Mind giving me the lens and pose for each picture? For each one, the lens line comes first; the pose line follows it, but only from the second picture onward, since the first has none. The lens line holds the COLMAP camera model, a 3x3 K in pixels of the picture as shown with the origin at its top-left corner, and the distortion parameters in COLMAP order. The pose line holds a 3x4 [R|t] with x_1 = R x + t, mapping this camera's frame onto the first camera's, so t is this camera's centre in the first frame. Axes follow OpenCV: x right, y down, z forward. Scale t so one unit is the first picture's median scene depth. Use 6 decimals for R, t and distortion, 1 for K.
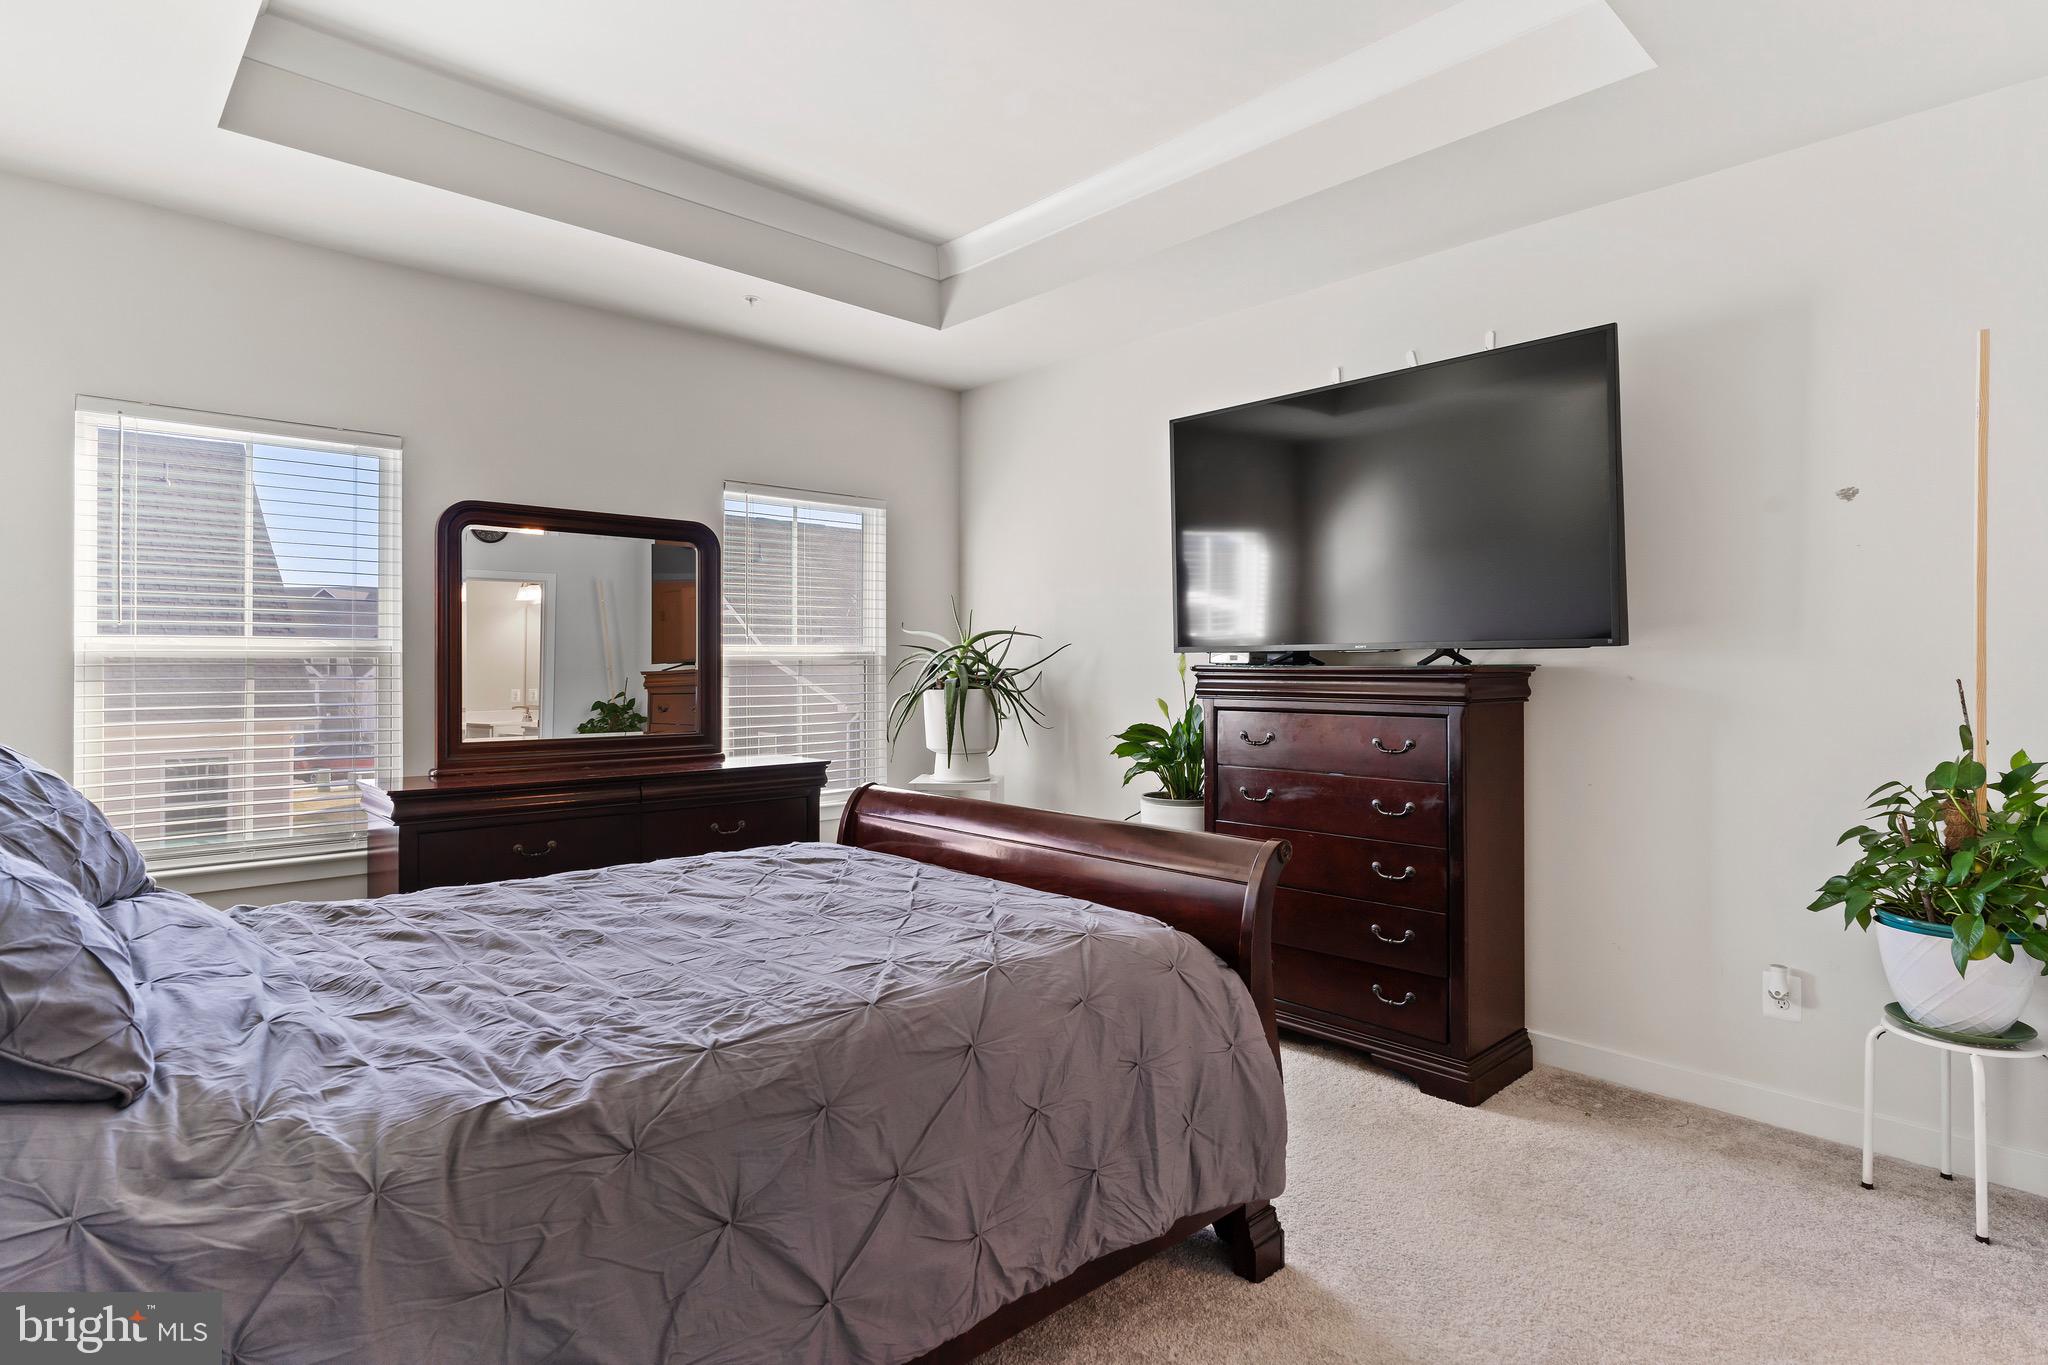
lens RADIAL K [[1041.2, 0, 1025.3], [0, 1041.2, 676.5], [0, 0, 1]] dist [0.000631, 0.000447]
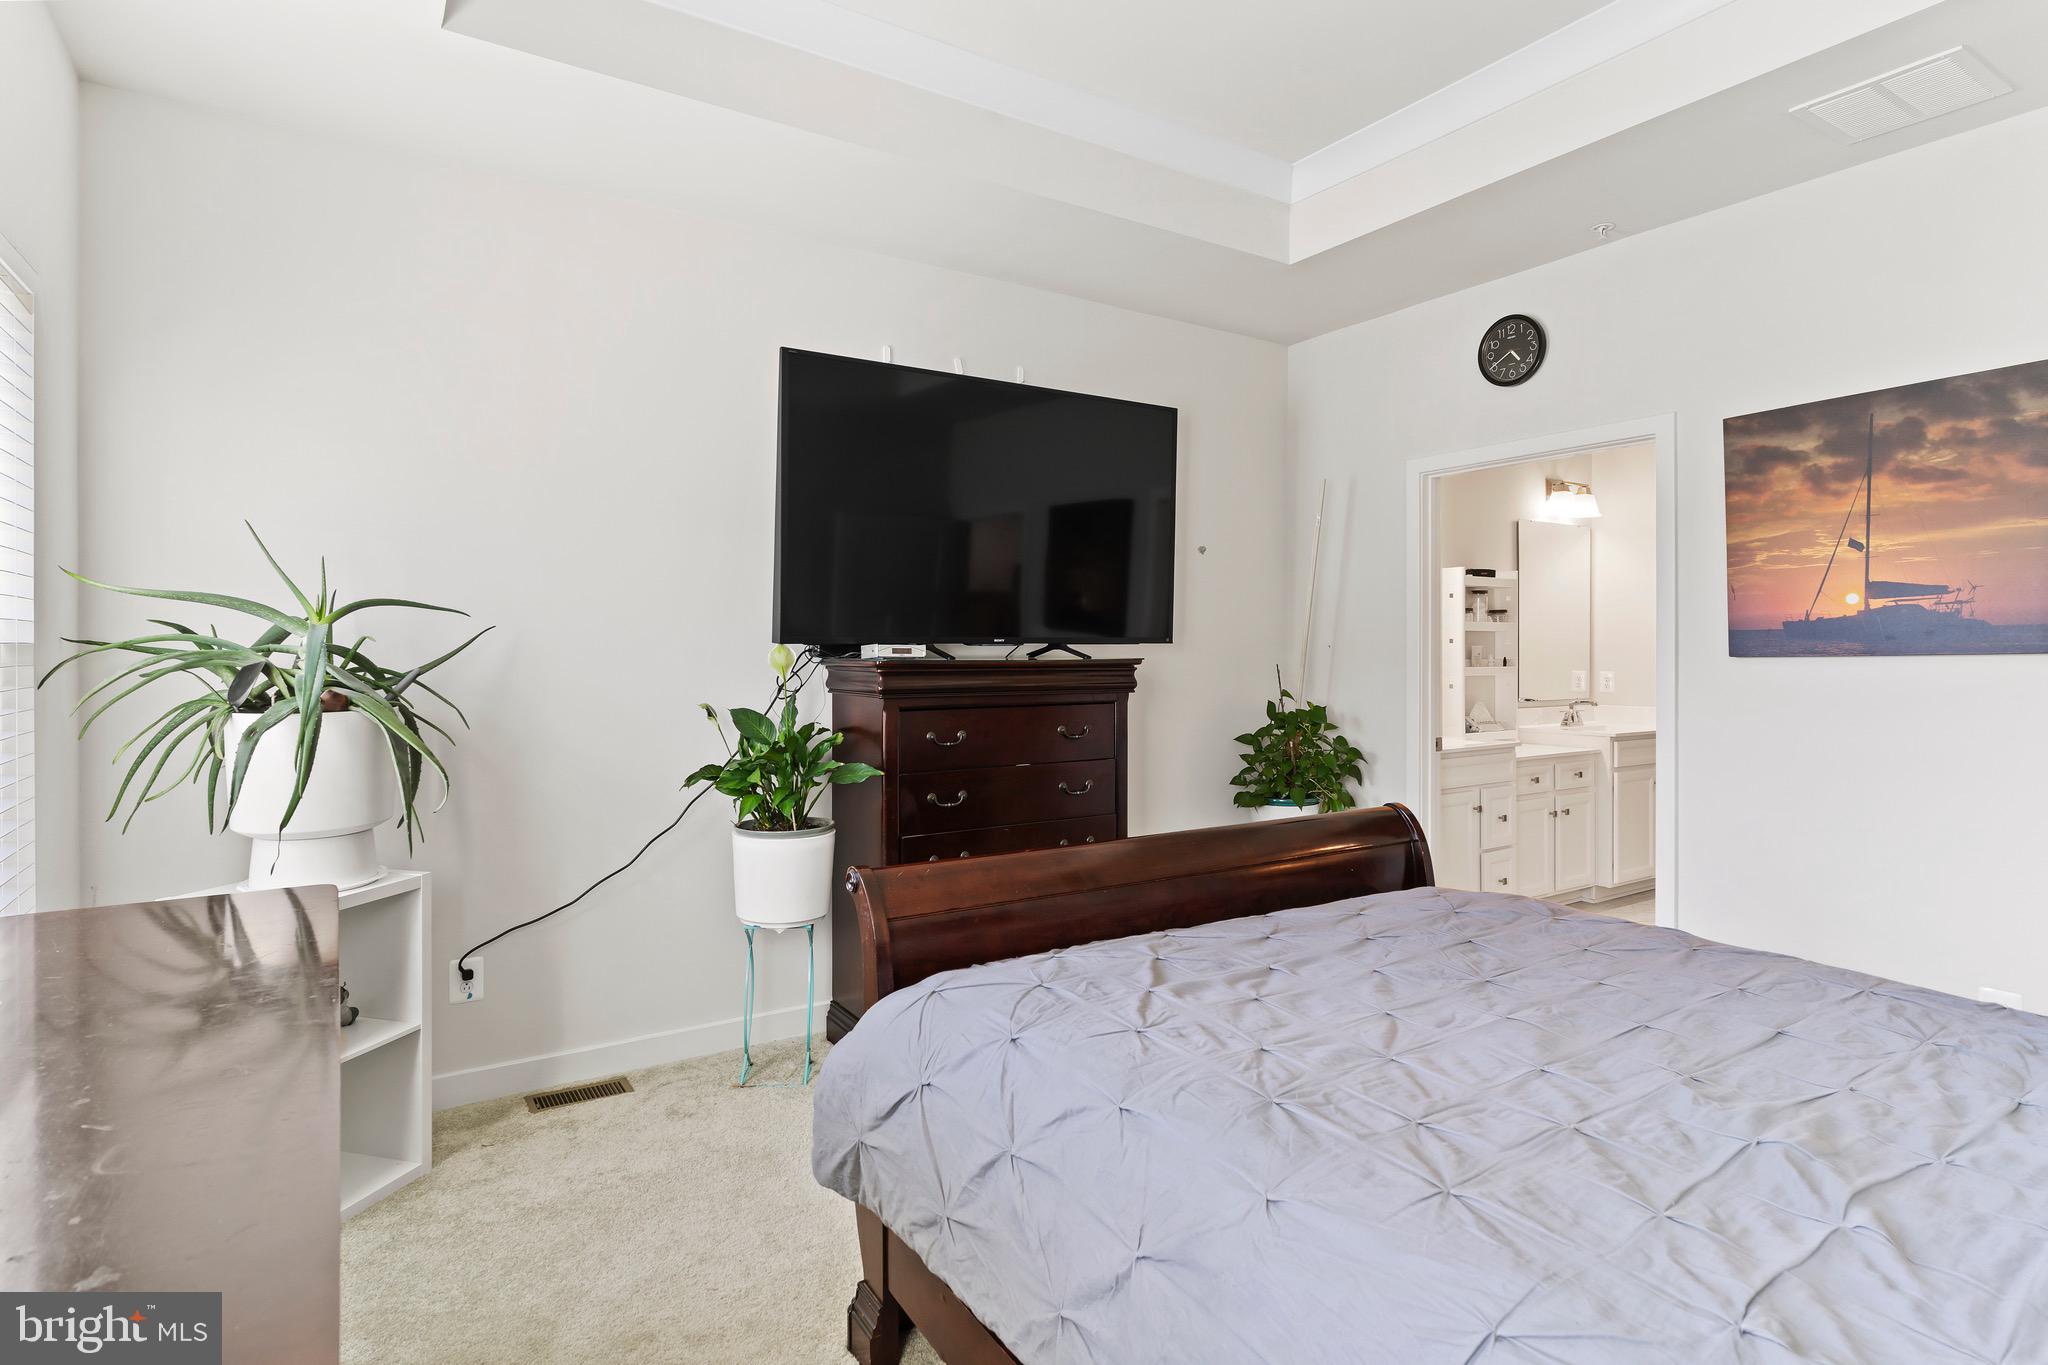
lens RADIAL K [[1041.2, 0, 1025.3], [0, 1041.2, 676.5], [0, 0, 1]] dist [0.000631, 0.000447]
pose [[0.237177, -0.015612, 0.971341, -0.640954], [0.016888, 0.999786, 0.011946, -0.005846], [-0.971320, 0.013570, 0.237390, 0.708692]]
